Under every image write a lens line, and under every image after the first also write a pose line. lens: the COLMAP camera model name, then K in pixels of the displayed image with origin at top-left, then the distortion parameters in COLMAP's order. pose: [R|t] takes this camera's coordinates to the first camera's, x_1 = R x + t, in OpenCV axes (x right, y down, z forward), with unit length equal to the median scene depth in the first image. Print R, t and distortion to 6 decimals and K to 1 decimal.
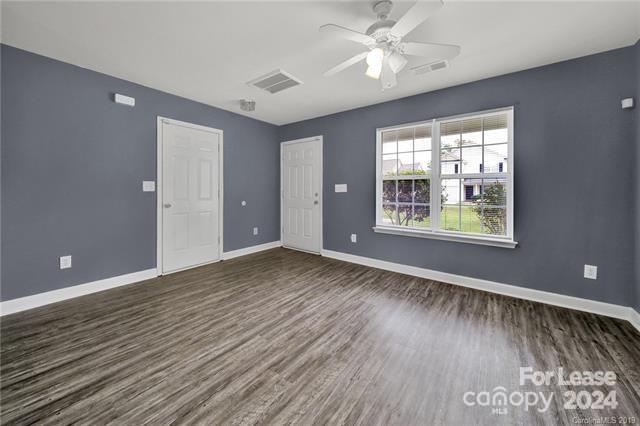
lens RADIAL K [[229.7, 0, 319.8], [0, 229.7, 191.3], [0, 0, 1]] dist [0.002346, -0.000129]
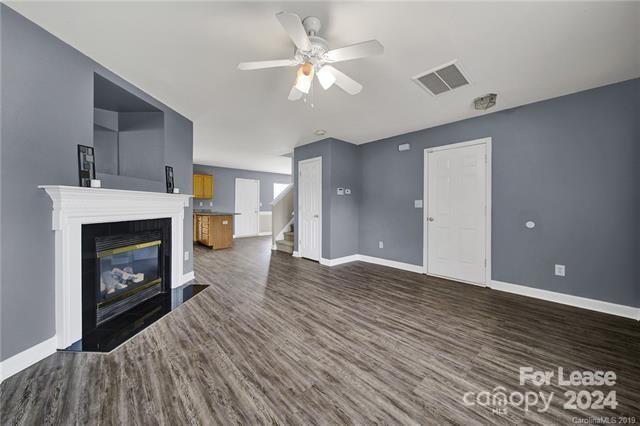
lens RADIAL K [[229.7, 0, 319.8], [0, 229.7, 210.8], [0, 0, 1]] dist [0.002346, -0.000129]
pose [[-0.156191, 0.015350, -0.987608, 0.883645], [-0.004840, 0.999855, 0.016306, -0.001672], [0.987715, 0.007327, -0.156094, 0.837664]]
